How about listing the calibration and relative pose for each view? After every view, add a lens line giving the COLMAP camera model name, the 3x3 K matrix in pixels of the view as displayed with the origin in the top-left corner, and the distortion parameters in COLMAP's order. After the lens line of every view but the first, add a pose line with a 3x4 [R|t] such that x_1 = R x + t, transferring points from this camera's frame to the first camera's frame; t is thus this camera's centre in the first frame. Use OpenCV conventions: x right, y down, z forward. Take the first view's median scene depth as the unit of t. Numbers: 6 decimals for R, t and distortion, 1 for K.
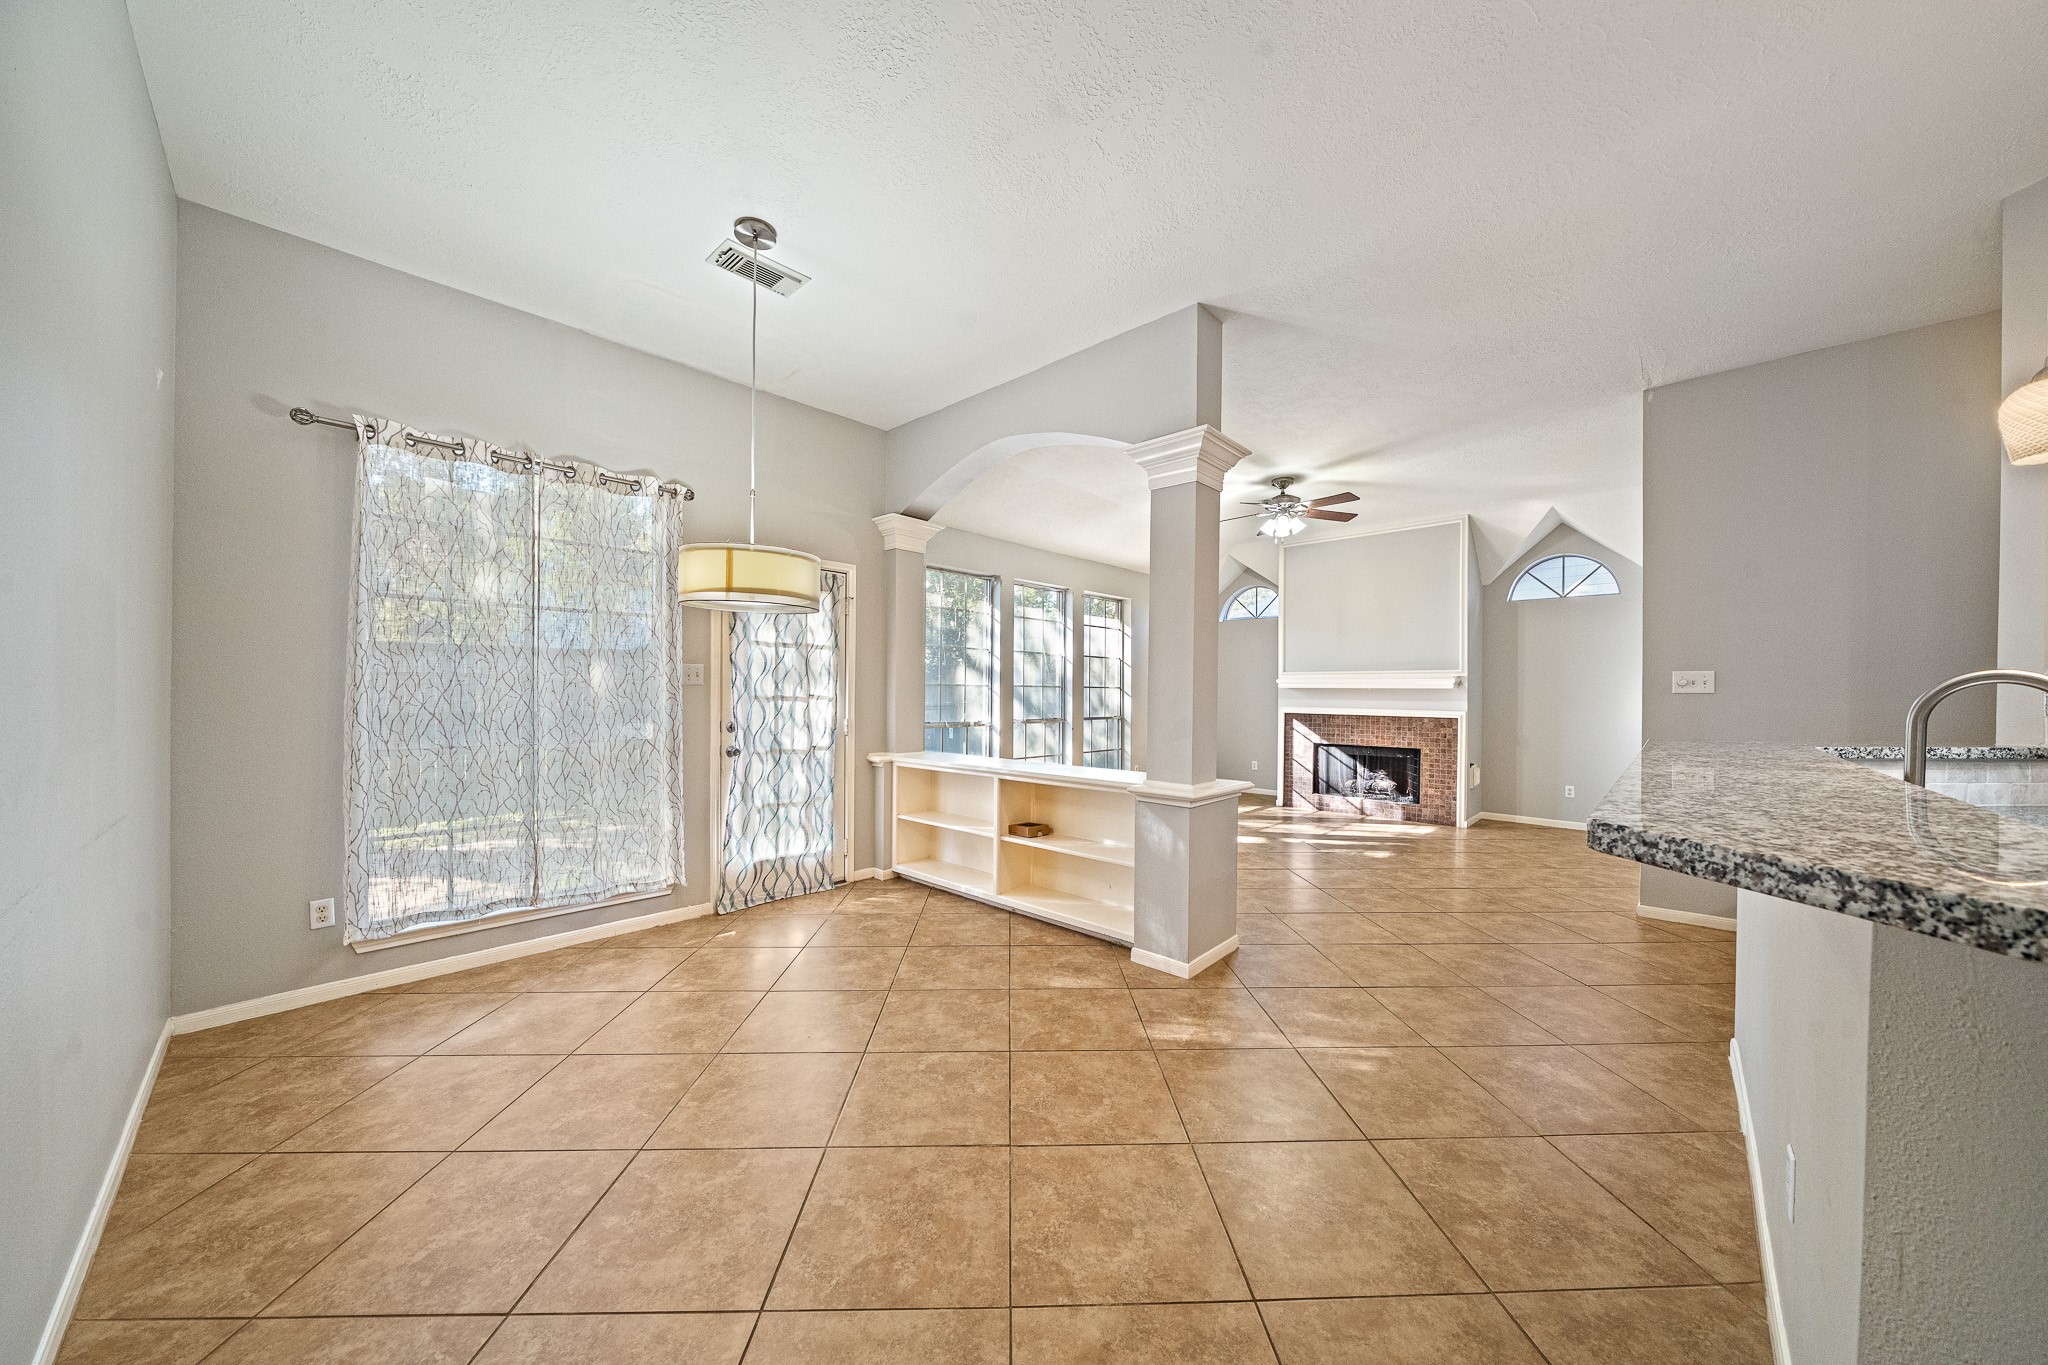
lens RADIAL K [[690.5, 0, 1028.1], [0, 690.5, 694.7], [0, 0, 1]] dist [-0.001316, -0.000054]
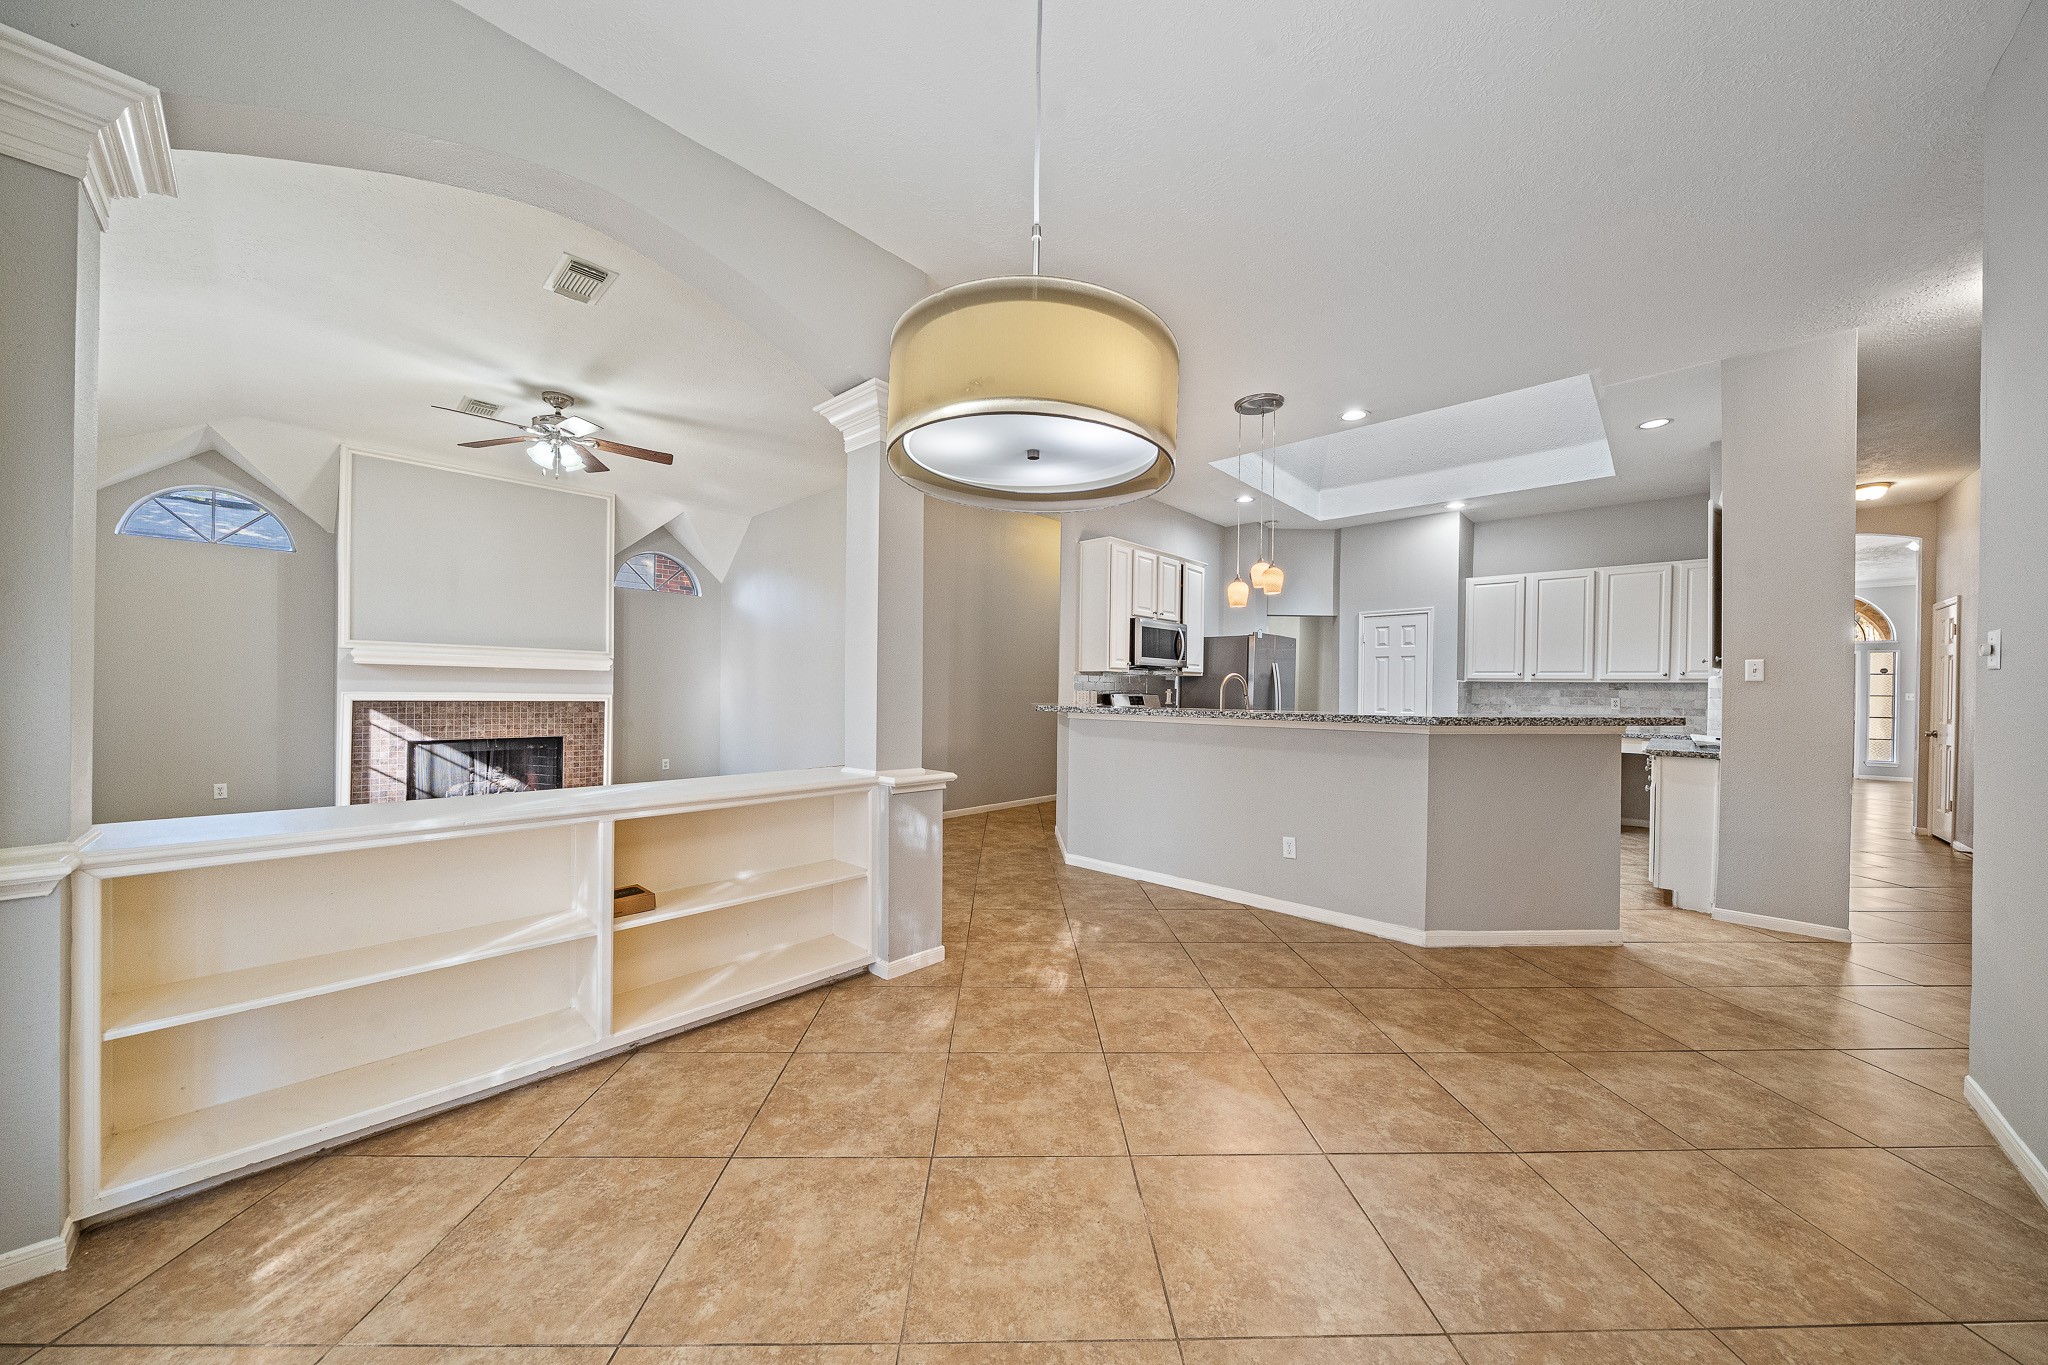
lens RADIAL K [[695.8, 0, 1025.7], [0, 695.8, 694.1], [0, 0, 1]] dist [-0.001391, -0.000136]
pose [[0.003831, -0.010301, 0.999940, -0.357340], [-0.011454, 0.999881, 0.010345, 0.006724], [-0.999927, -0.011493, 0.003712, 0.407687]]
